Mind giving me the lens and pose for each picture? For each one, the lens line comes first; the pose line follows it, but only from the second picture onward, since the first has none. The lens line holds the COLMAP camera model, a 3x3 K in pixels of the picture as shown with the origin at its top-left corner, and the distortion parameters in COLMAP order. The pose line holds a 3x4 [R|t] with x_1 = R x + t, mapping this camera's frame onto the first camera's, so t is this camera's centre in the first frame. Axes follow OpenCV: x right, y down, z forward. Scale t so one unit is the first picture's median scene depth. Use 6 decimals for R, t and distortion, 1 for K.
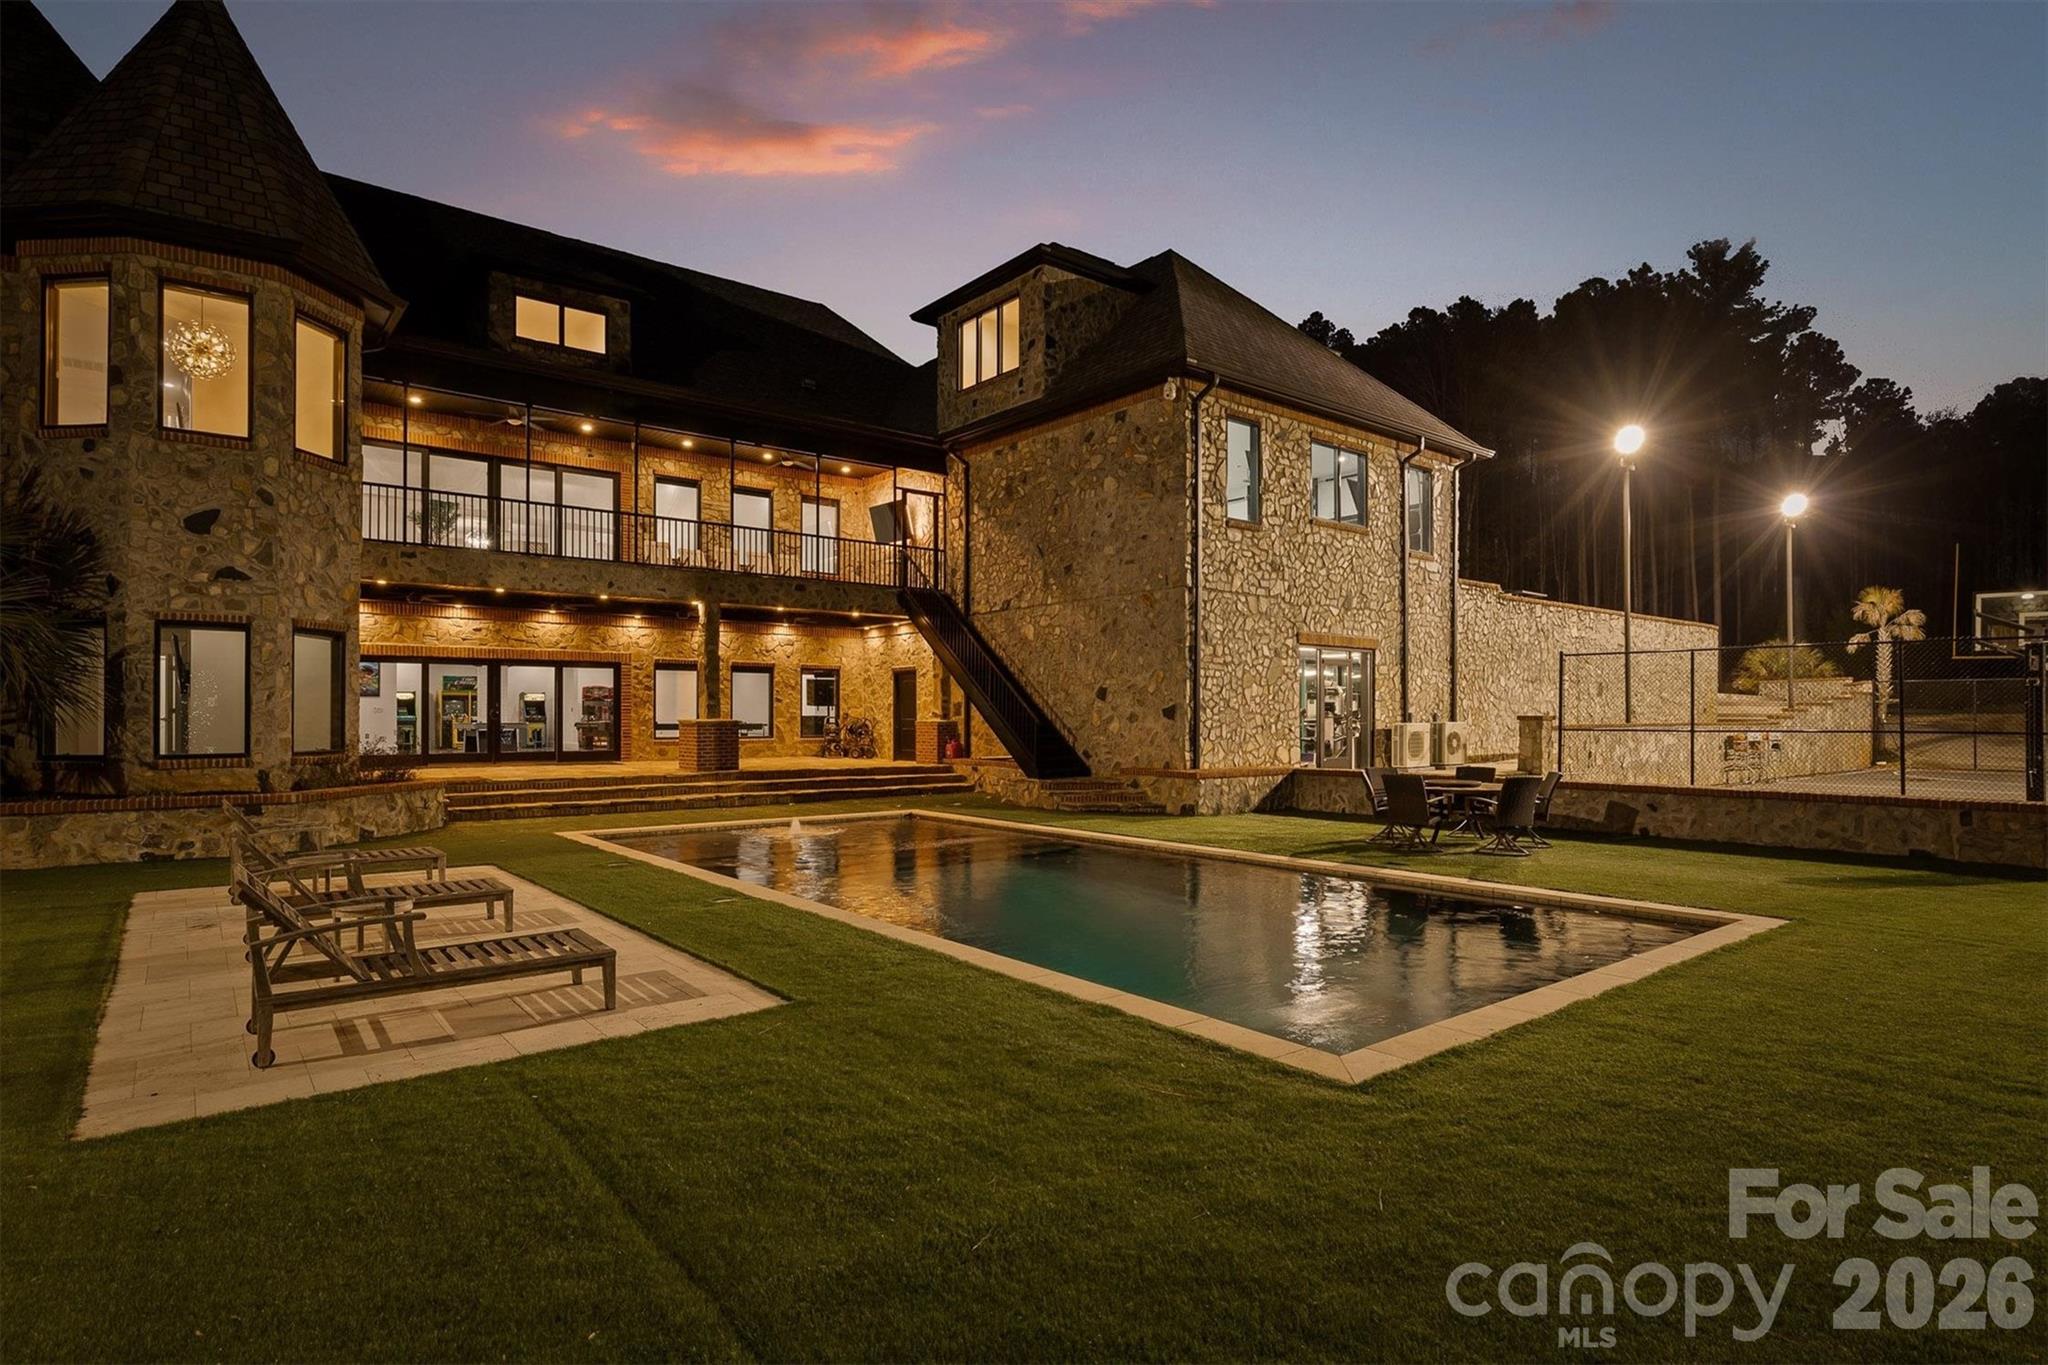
lens RADIAL K [[1071.7, 0, 1026.1], [0, 1071.7, 695.2], [0, 0, 1]] dist [0.001478, 0.000129]
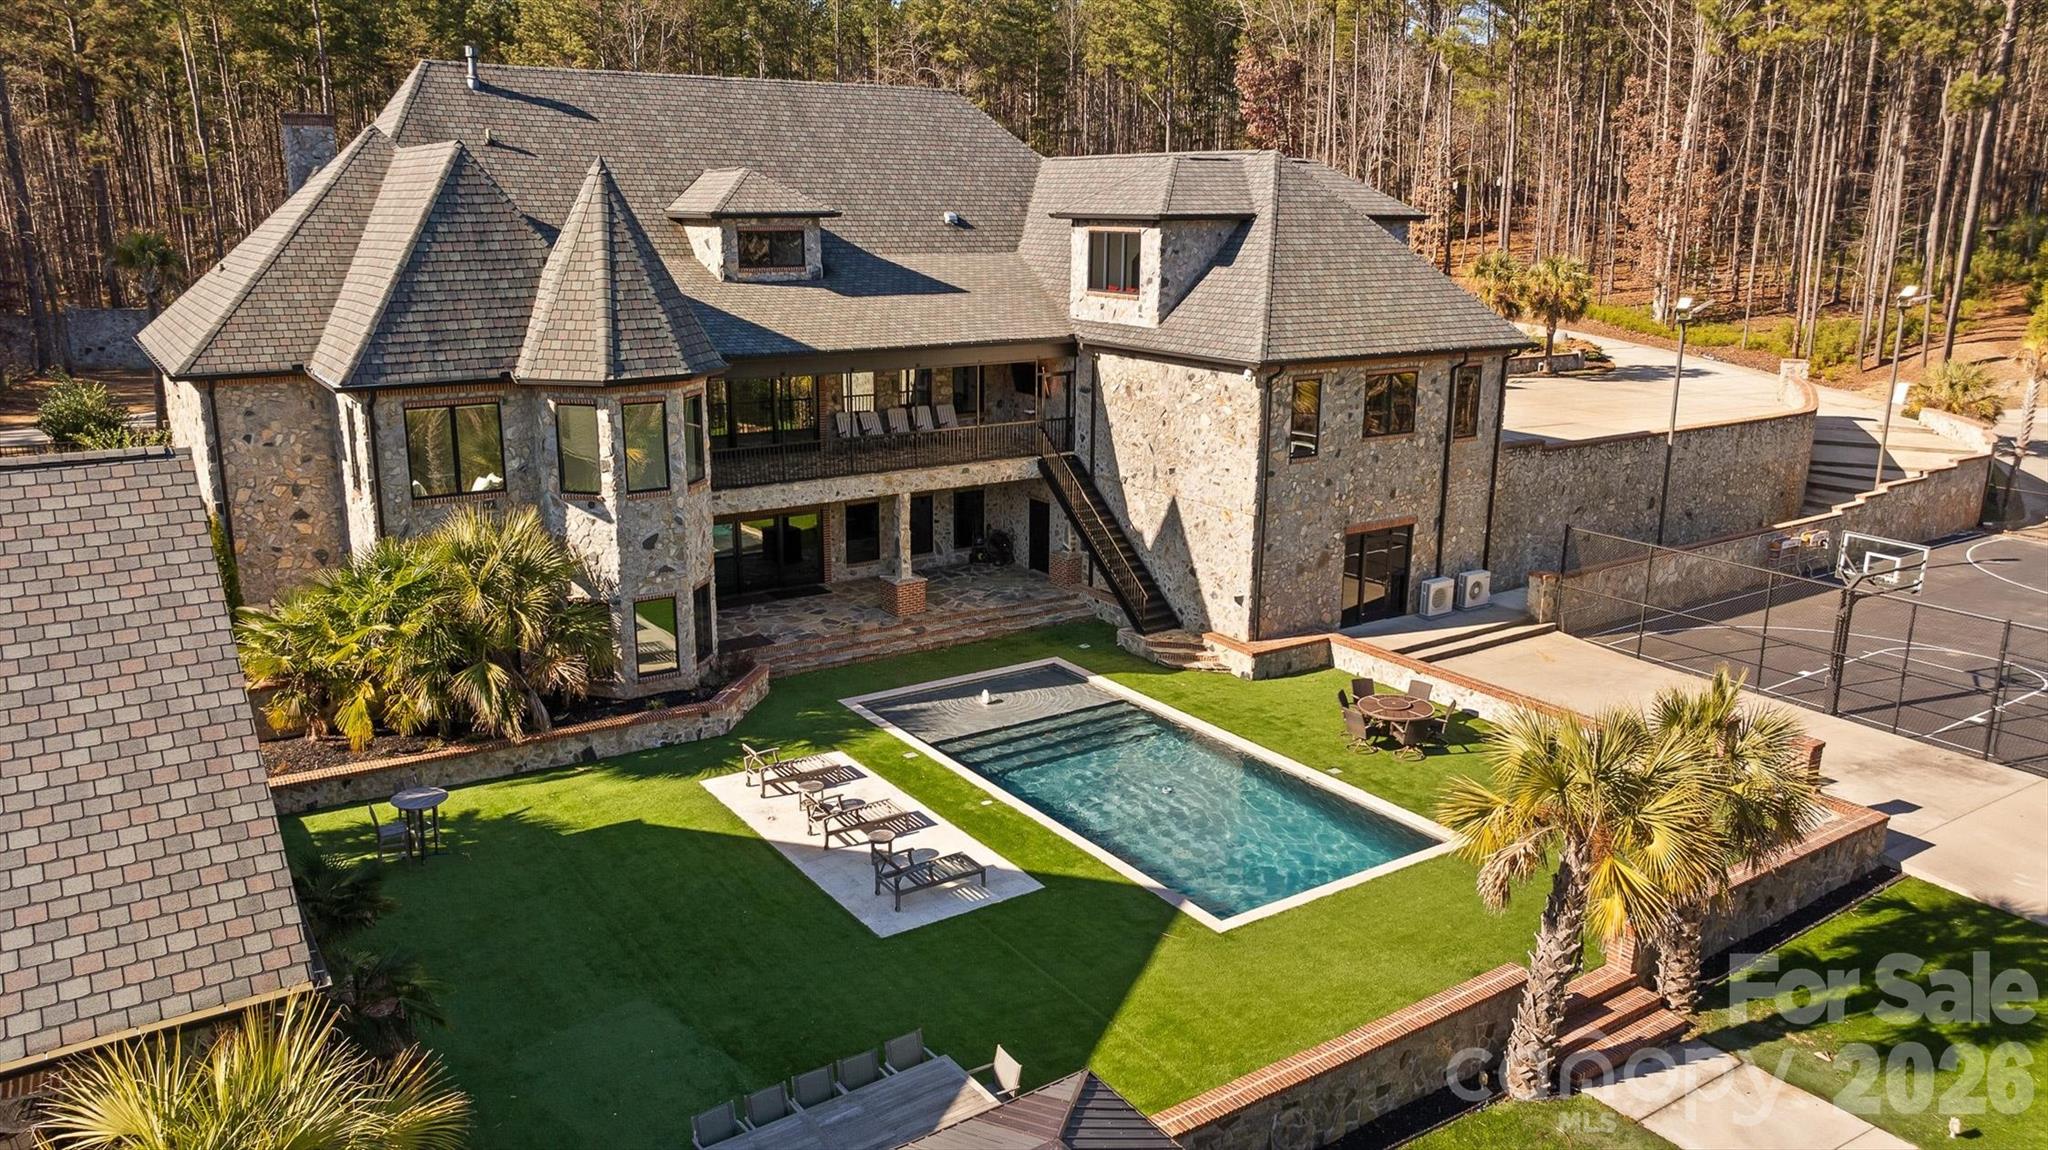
lens RADIAL K [[1437.2, 0, 1021.9], [0, 1437.2, 570.0], [0, 0, 1]] dist [-0.001895, -0.000372]
pose [[0.996372, 0.029537, -0.079810, 0.000421], [-0.007365, 0.964245, 0.264911, -0.596894], [0.084781, -0.263362, 0.960964, -0.942846]]
